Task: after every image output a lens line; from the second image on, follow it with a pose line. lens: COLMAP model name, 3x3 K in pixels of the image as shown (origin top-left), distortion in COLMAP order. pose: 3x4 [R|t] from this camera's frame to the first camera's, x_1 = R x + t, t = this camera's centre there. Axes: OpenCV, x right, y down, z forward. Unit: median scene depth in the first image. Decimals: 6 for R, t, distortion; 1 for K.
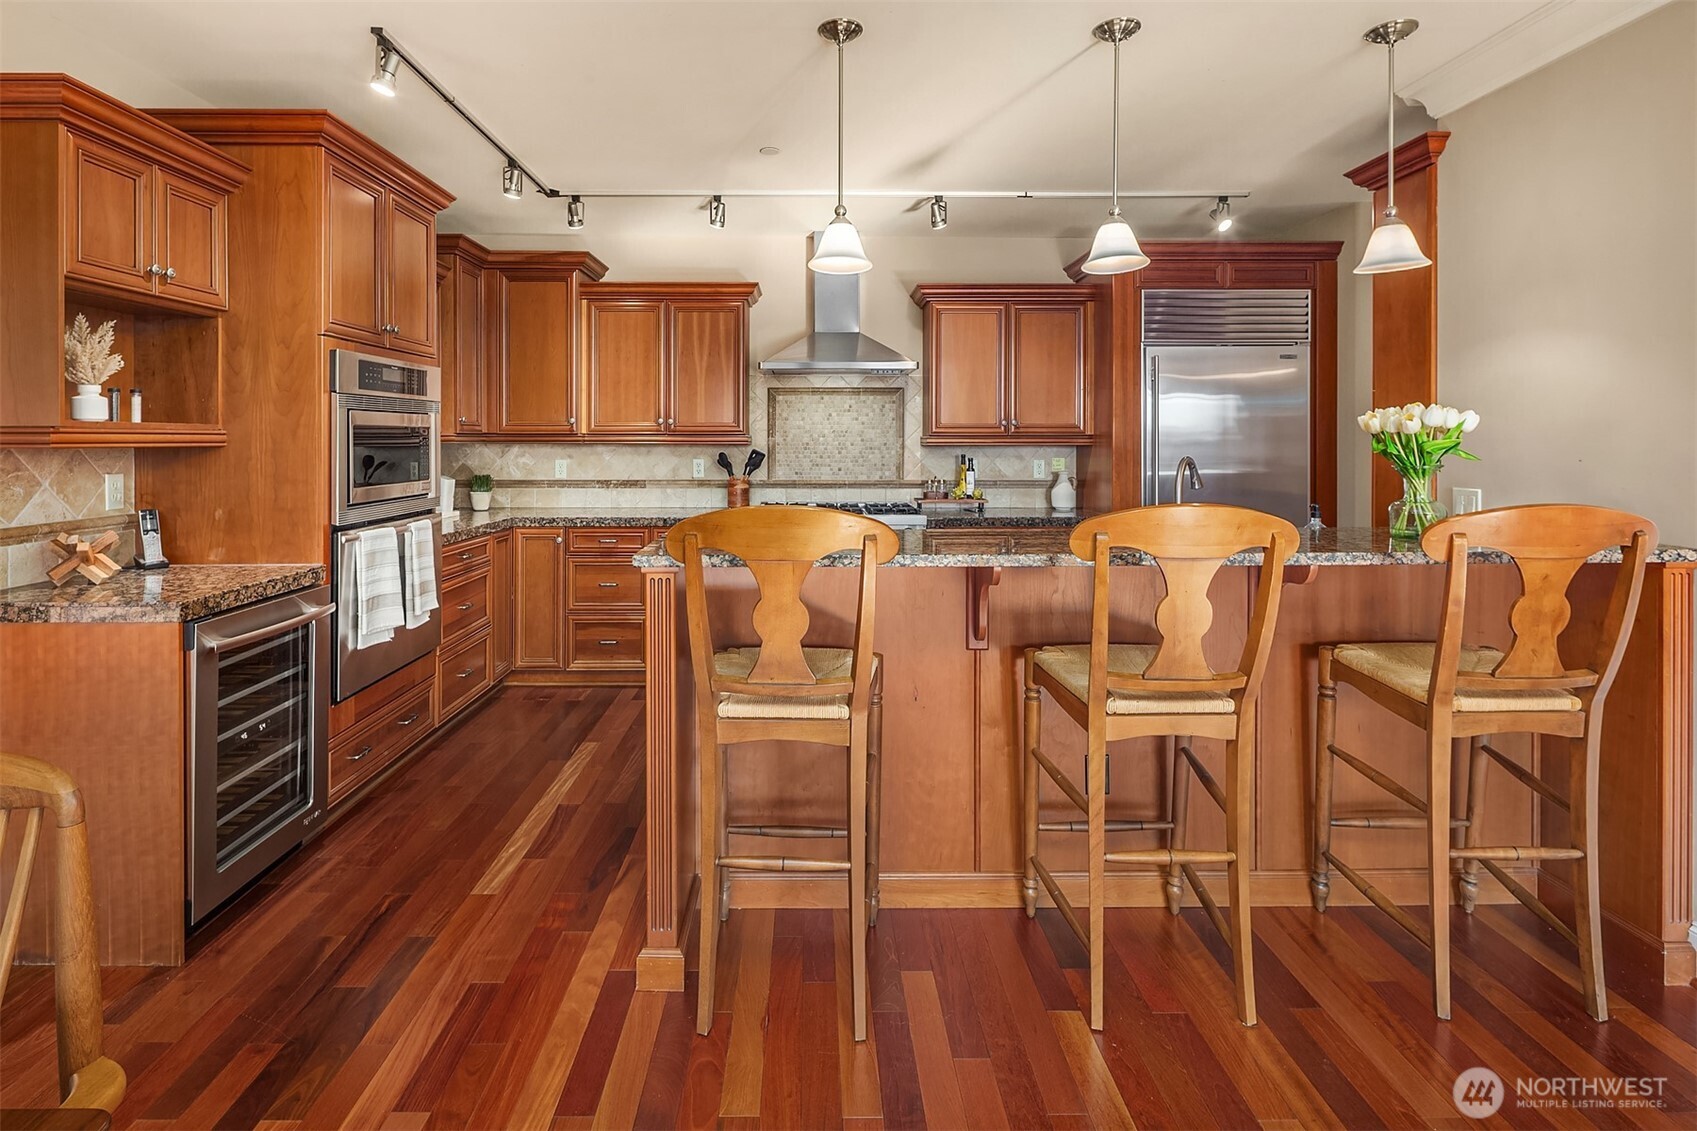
lens RADIAL K [[854.3, 0, 844.5], [0, 854.3, 451.5], [0, 0, 1]] dist [0.002960, -0.005642]
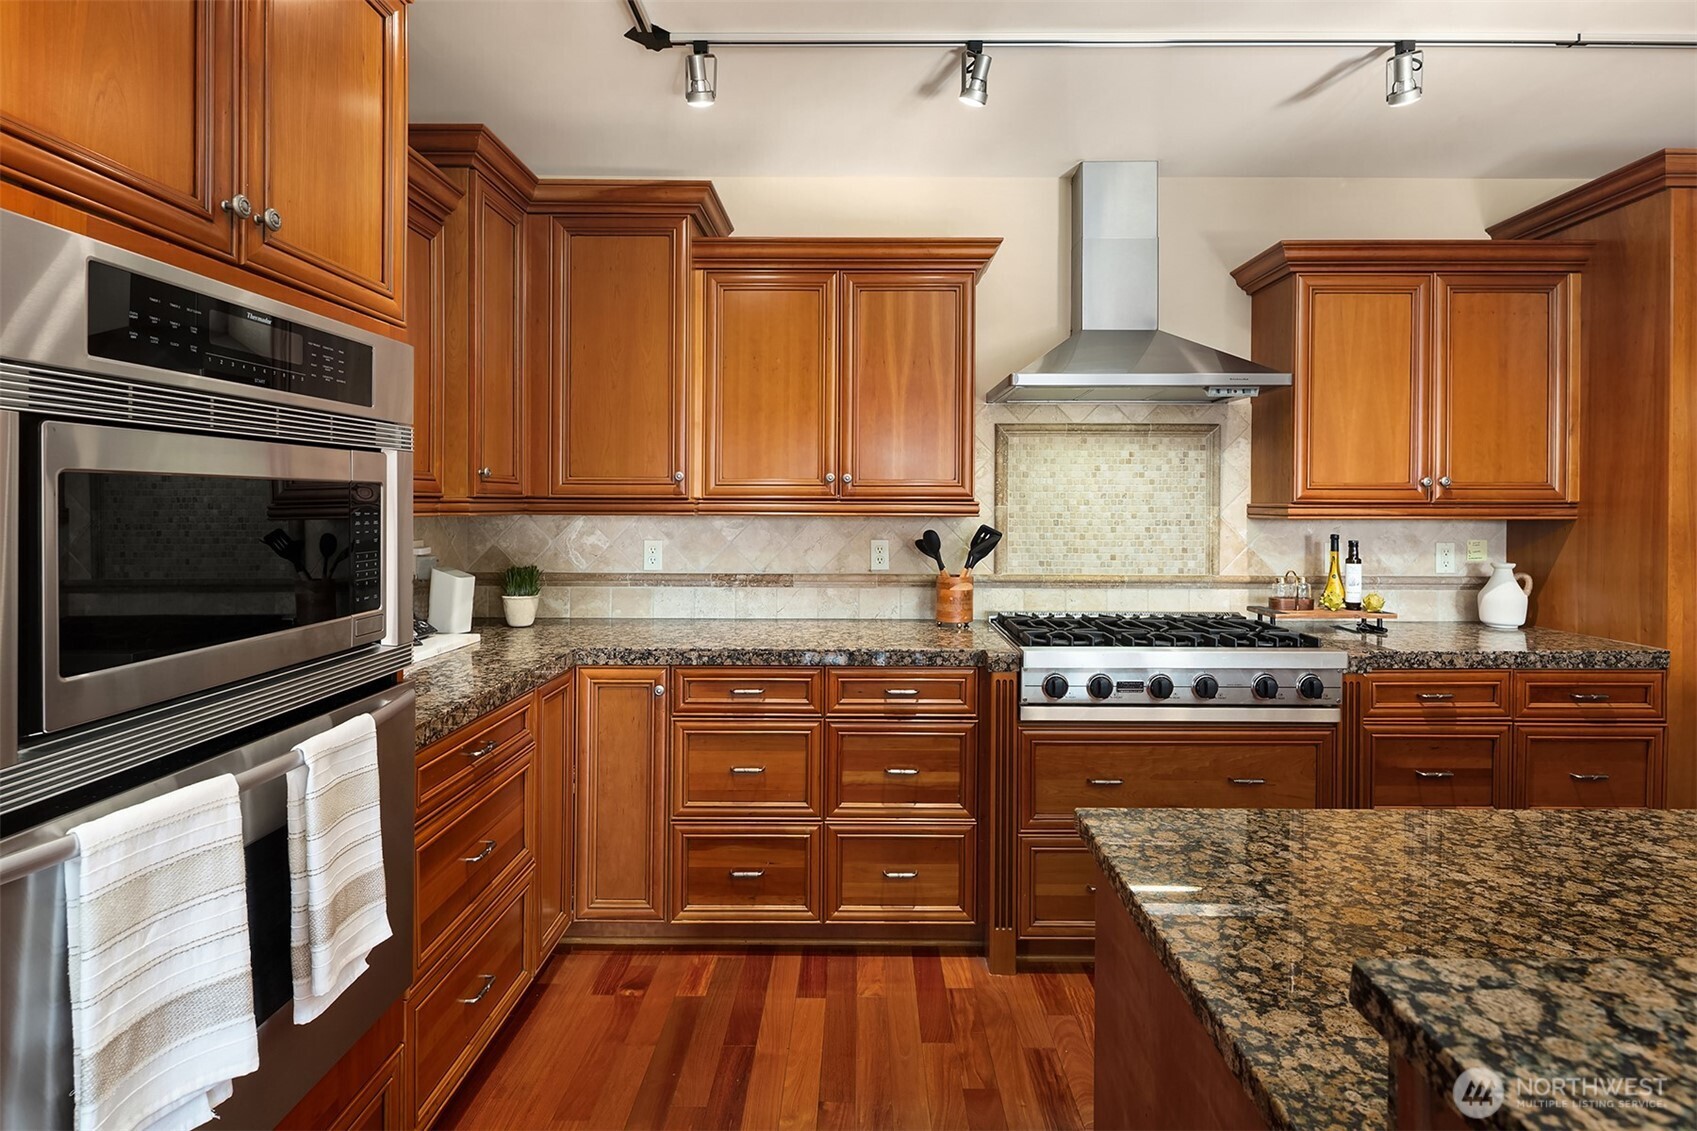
lens RADIAL K [[854.3, 0, 916.9], [0, 854.3, 509.6], [0, 0, 1]] dist [0.002960, -0.005642]
pose [[0.999863, 0.002791, 0.016310, -0.174246], [-0.002687, 0.999976, -0.006364, -0.010025], [-0.016327, 0.006319, 0.999847, 0.437225]]
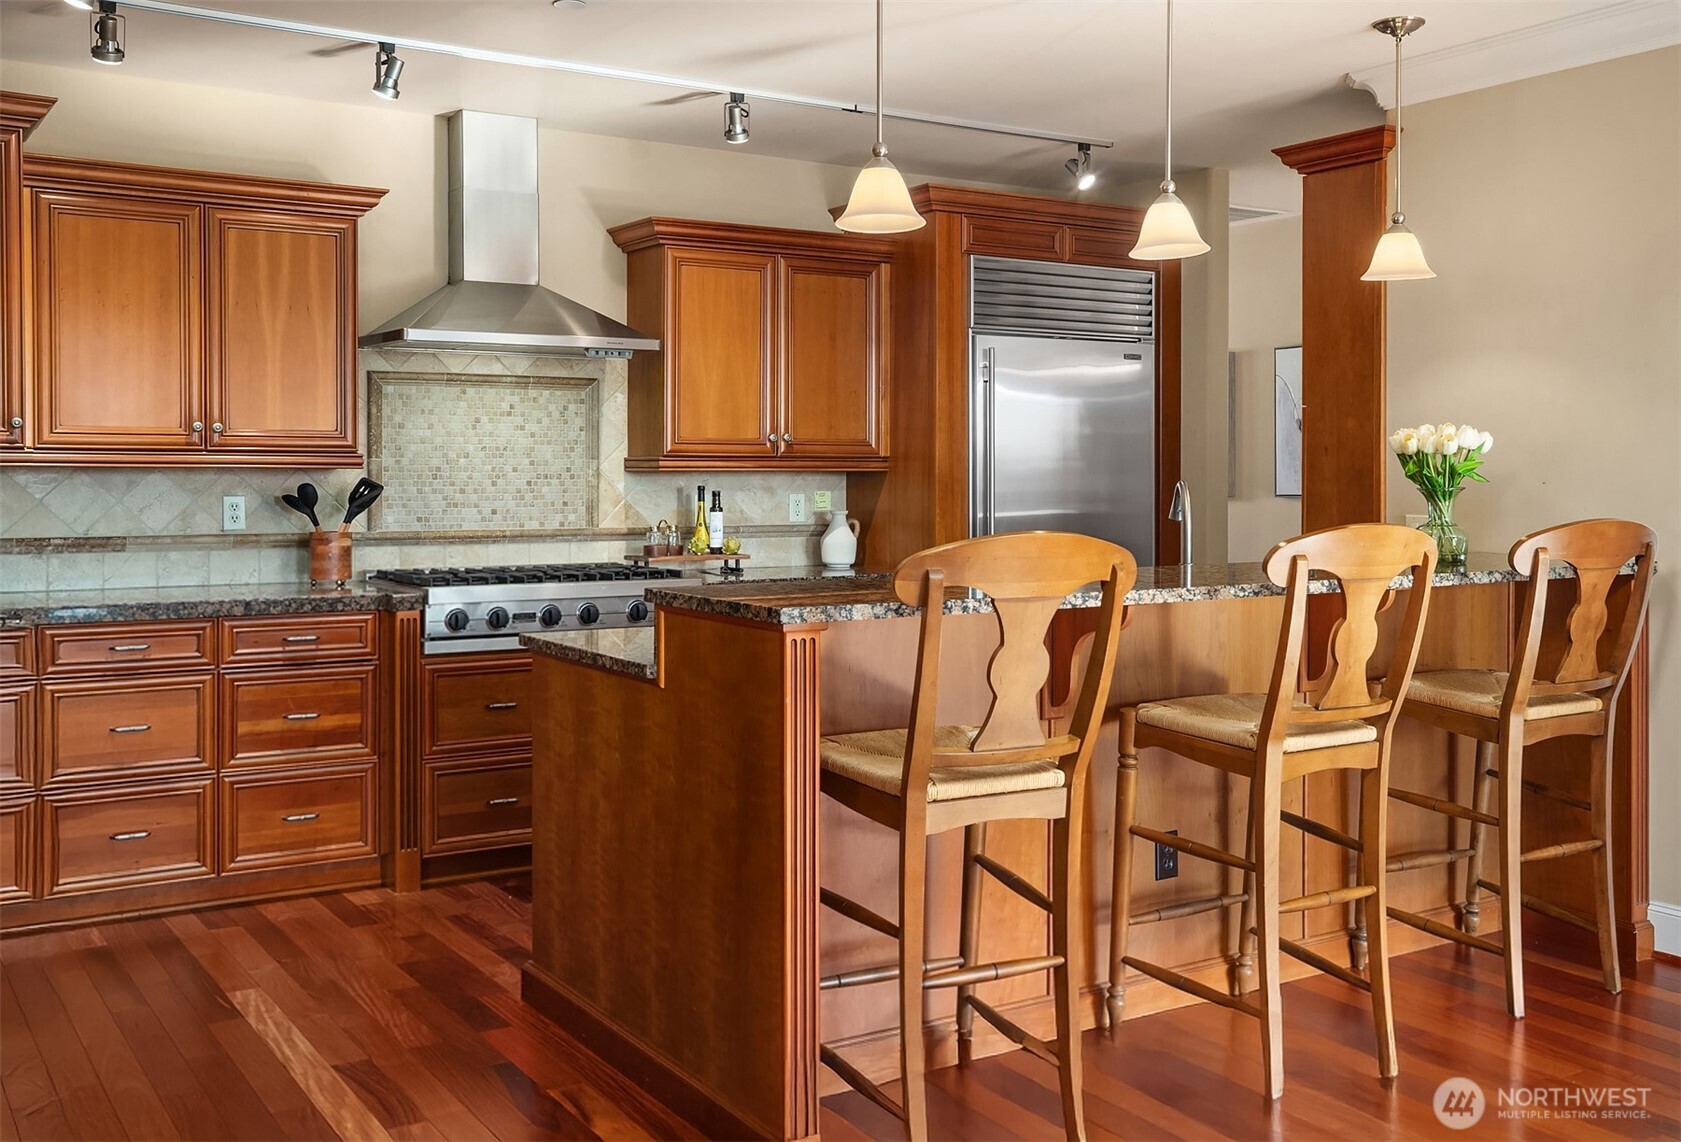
lens RADIAL K [[1580.6, 0, 902.8], [0, 1580.6, 505.2], [0, 0, 1]] dist [0.020177, 0.000000]
pose [[0.852404, -0.009090, 0.522804, -0.380518], [0.004460, 0.999939, 0.010114, 0.007182], [-0.522864, -0.006289, 0.852393, -0.103085]]
